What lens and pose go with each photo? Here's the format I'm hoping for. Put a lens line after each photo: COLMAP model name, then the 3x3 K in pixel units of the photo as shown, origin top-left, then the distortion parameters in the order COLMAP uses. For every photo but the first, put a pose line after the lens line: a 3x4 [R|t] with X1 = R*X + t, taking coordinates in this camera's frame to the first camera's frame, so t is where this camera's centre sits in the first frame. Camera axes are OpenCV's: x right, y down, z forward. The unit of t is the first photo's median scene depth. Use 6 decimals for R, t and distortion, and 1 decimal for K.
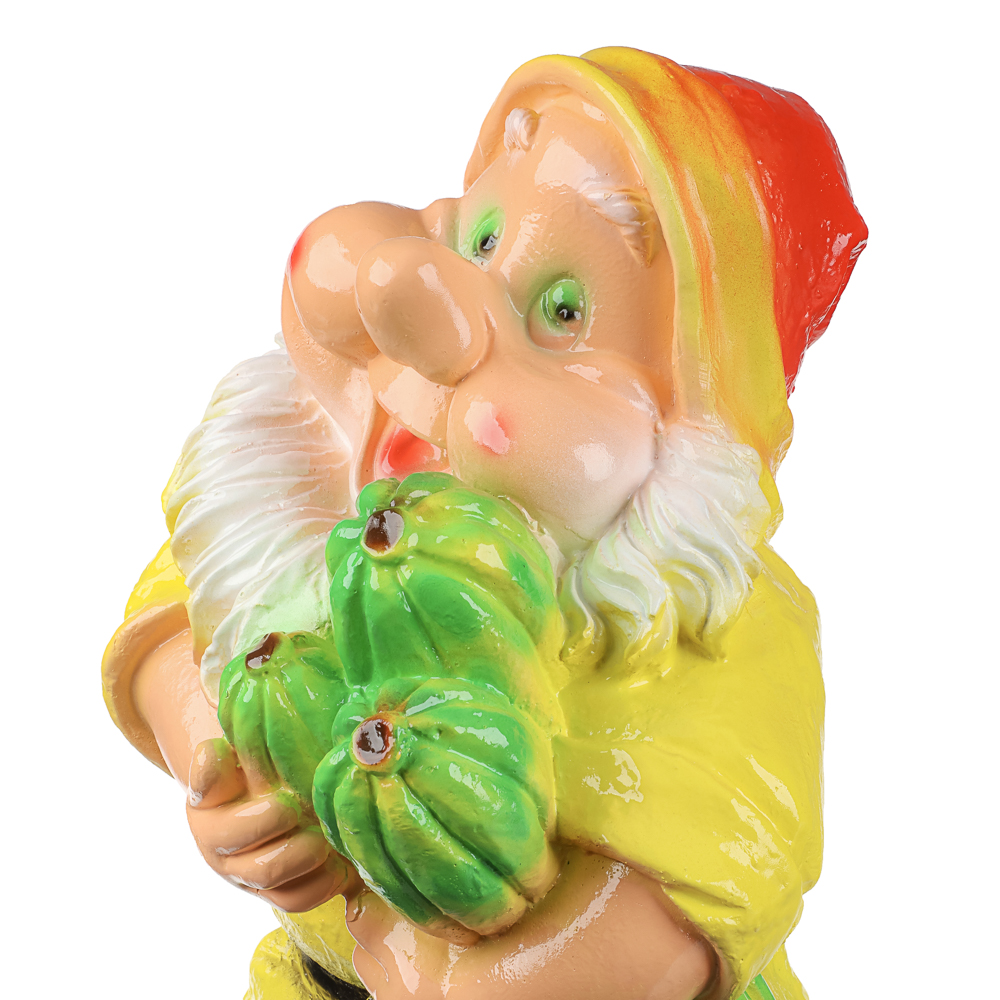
lens RADIAL K [[3680.8, 0, 497.1], [0, 3680.8, 500.2], [0, 0, 1]] dist [-0.044623, 0.000000]
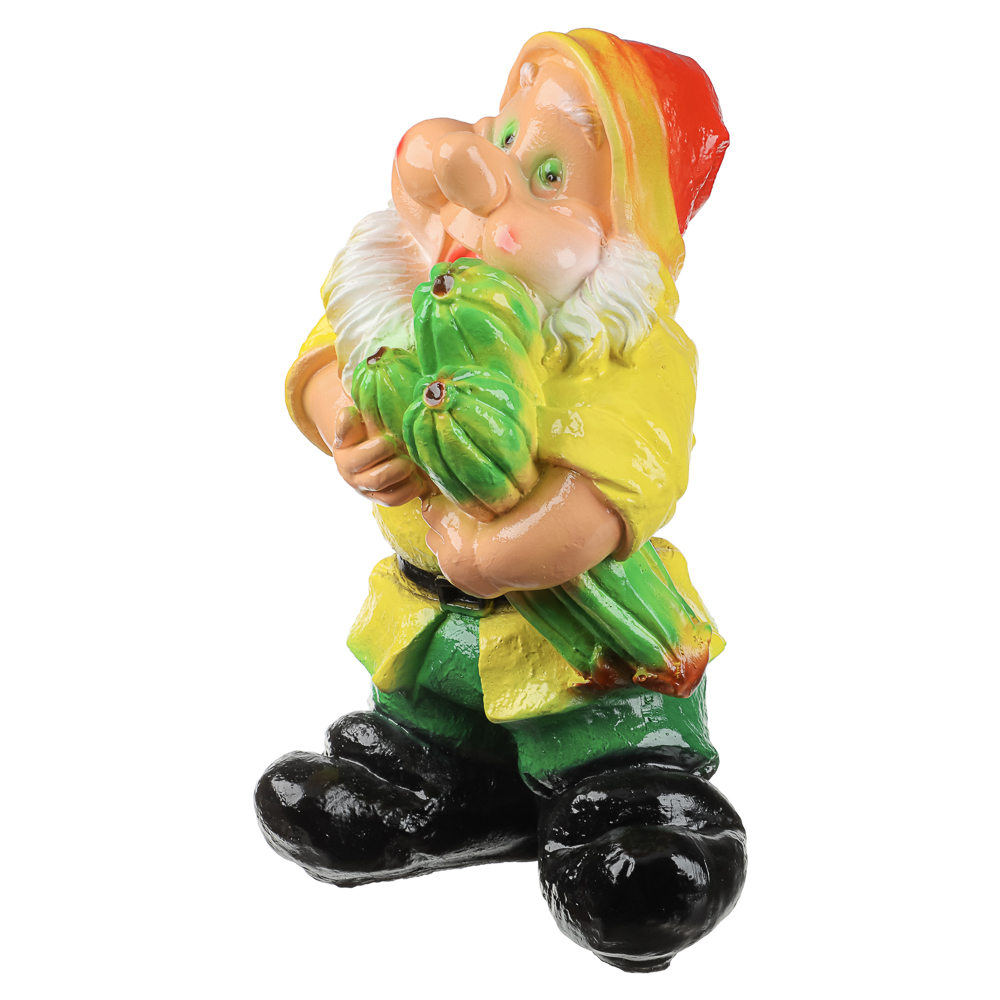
lens RADIAL K [[3239.4, 0, 502.5], [0, 3239.4, 498.8], [0, 0, 1]] dist [-0.139547, 0.000000]
pose [[0.999447, 0.012007, -0.031007, 0.046039], [-0.011980, 0.999928, 0.001052, 0.104017], [0.031017, -0.000680, 0.999519, -0.560150]]
